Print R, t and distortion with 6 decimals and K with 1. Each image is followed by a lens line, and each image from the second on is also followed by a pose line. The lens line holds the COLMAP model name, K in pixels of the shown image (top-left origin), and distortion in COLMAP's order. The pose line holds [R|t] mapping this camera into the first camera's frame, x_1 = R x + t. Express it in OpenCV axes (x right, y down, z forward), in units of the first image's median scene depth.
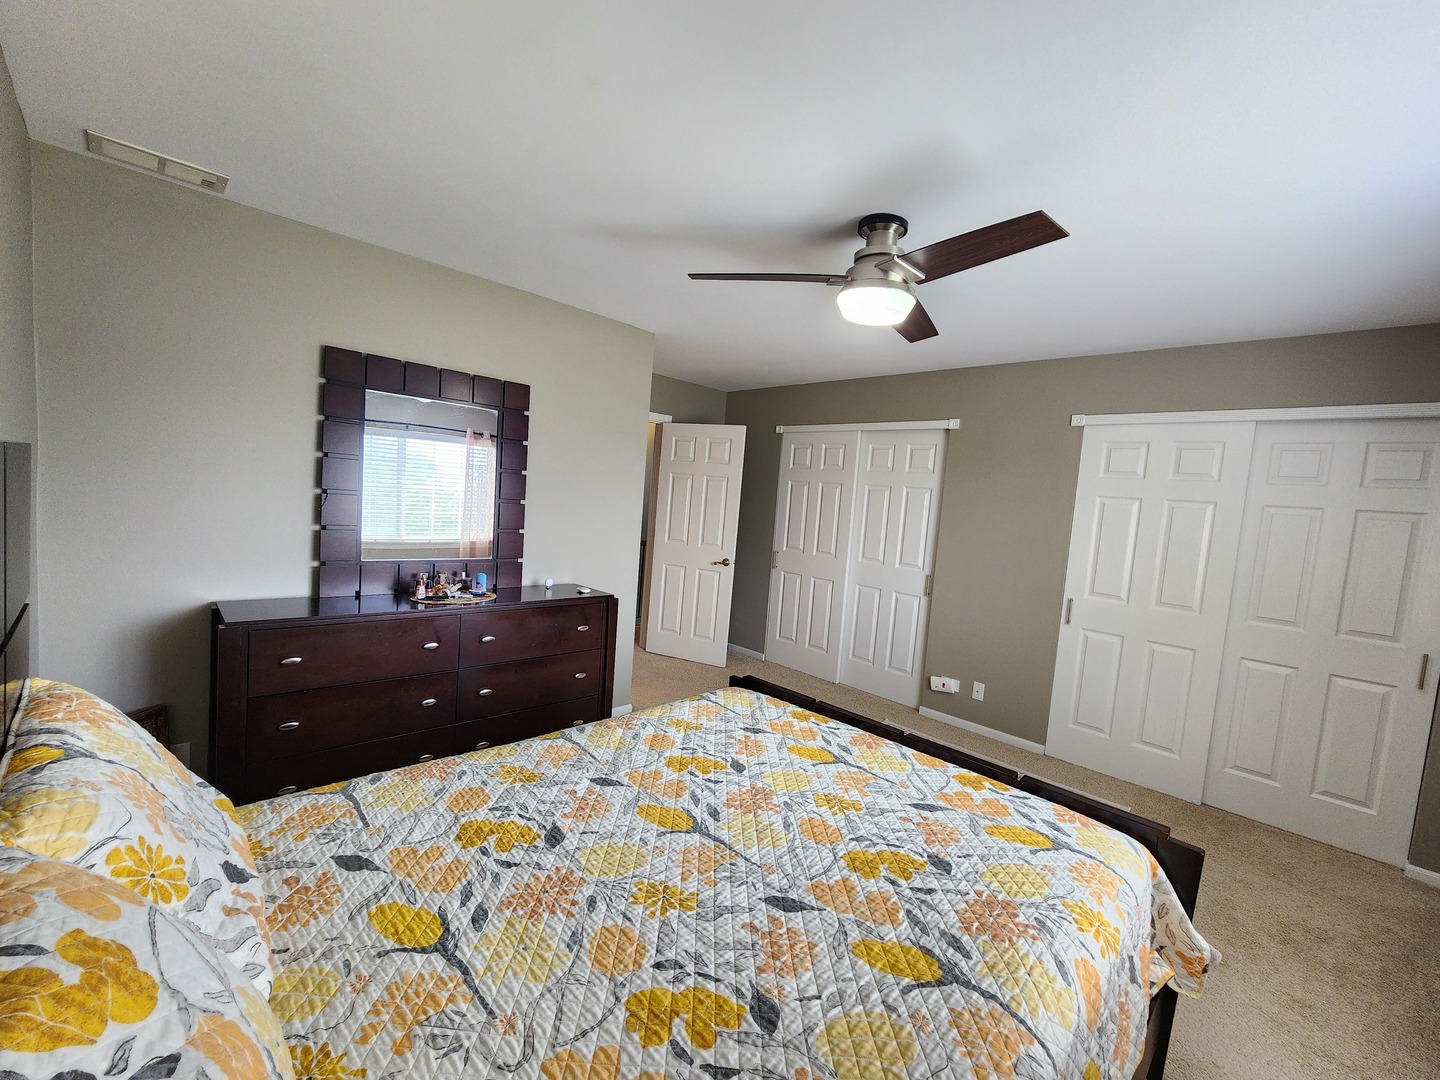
lens RADIAL K [[592.5, 0, 724.4], [0, 592.5, 544.2], [0, 0, 1]] dist [0.000769, -0.000177]
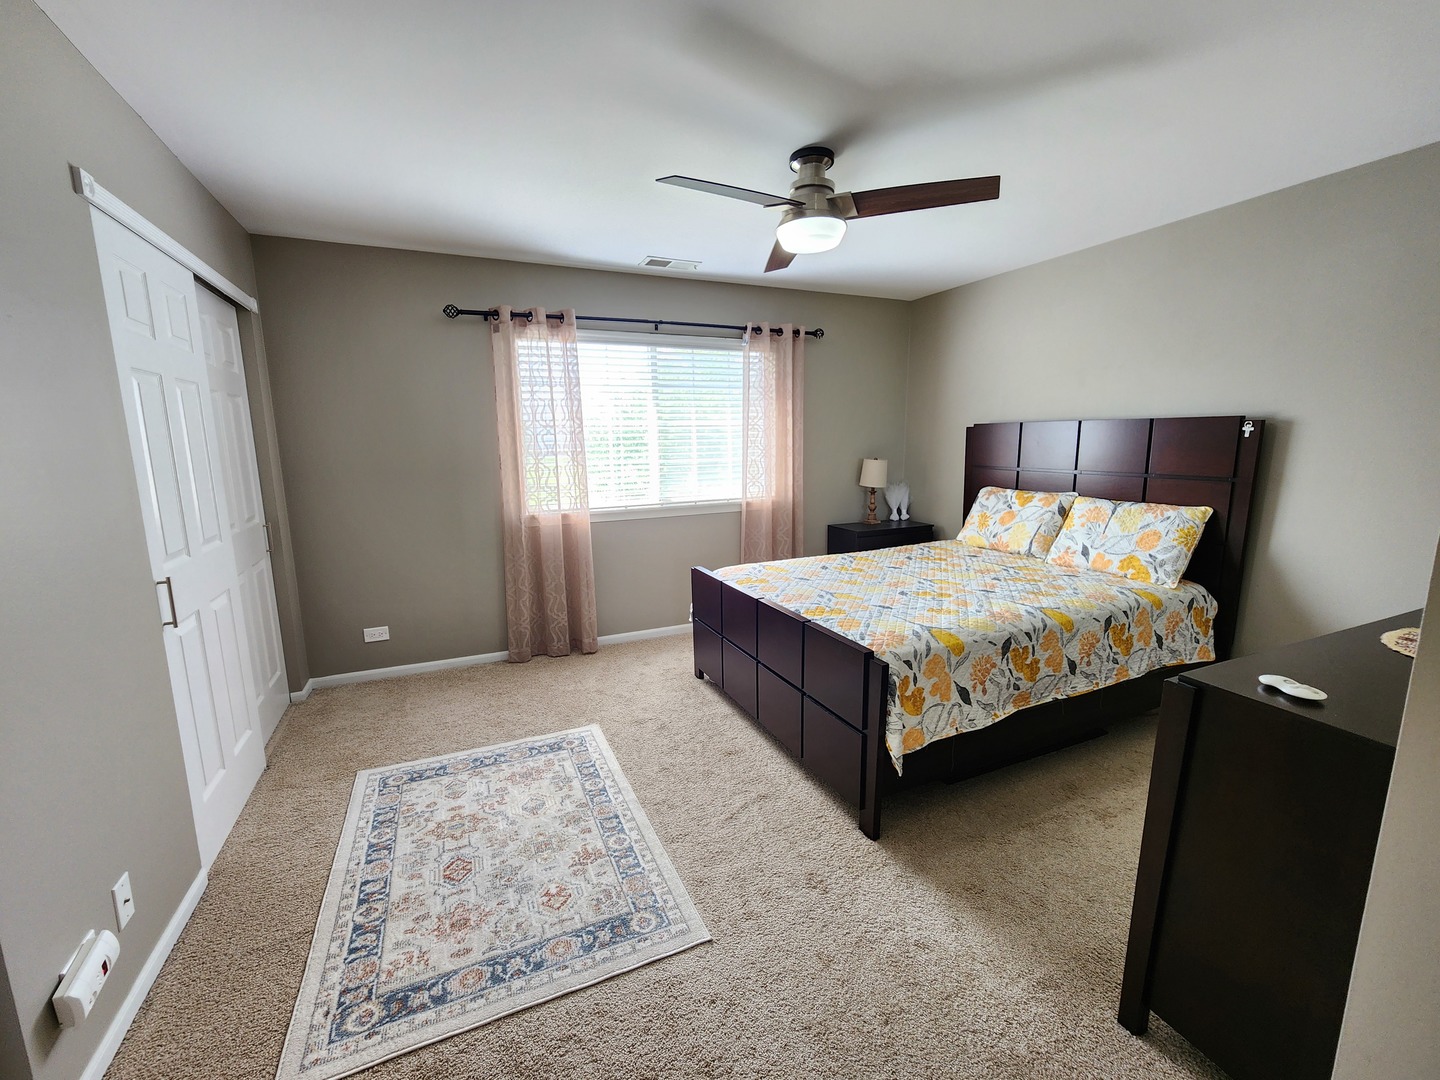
lens RADIAL K [[592.5, 0, 719.9], [0, 592.5, 541.9], [0, 0, 1]] dist [0.000769, -0.000177]
pose [[-0.930673, -0.125682, 0.343586, -0.048374], [-0.026627, 0.959919, 0.279009, -0.188094], [-0.364882, 0.250518, -0.896717, 2.636580]]
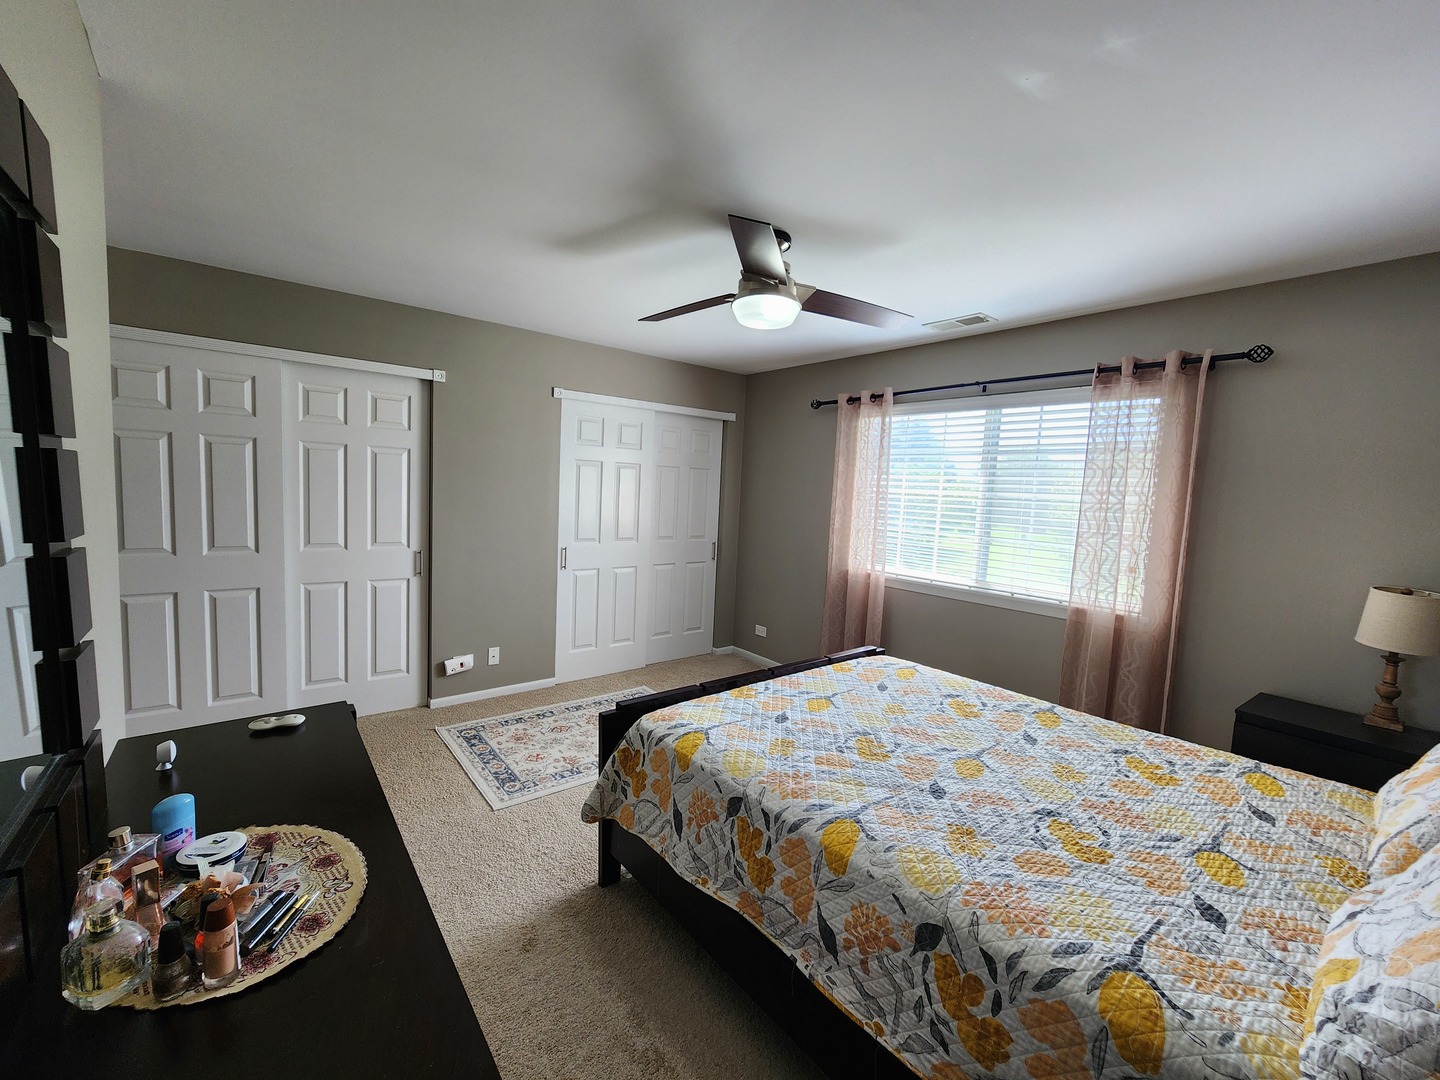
lens RADIAL K [[592.5, 0, 717.5], [0, 592.5, 539.2], [0, 0, 1]] dist [0.000769, -0.000177]
pose [[0.111632, -0.159741, 0.980827, -1.101542], [0.048959, 0.986681, 0.155122, -0.189730], [-0.992543, 0.030704, 0.117966, 1.166684]]
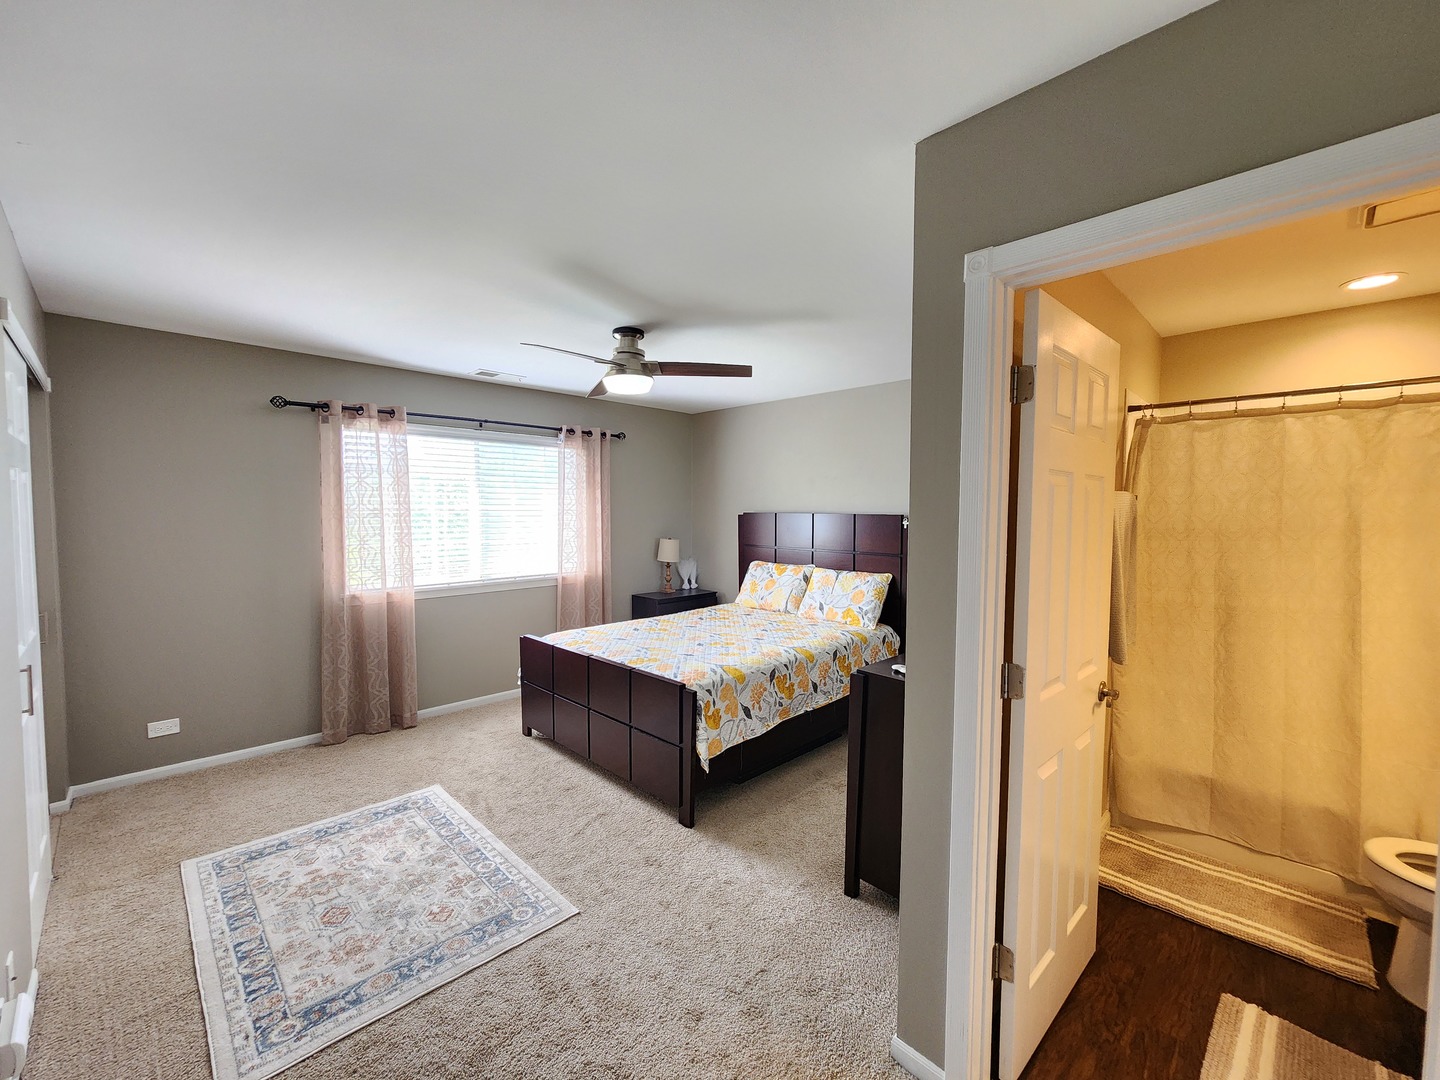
lens RADIAL K [[592.5, 0, 720.0], [0, 592.5, 538.7], [0, 0, 1]] dist [0.000769, -0.000177]
pose [[-0.996655, -0.081636, 0.003851, -0.024365], [-0.080336, 0.987261, 0.137340, -0.284431], [-0.015013, 0.136571, -0.990516, 3.083253]]
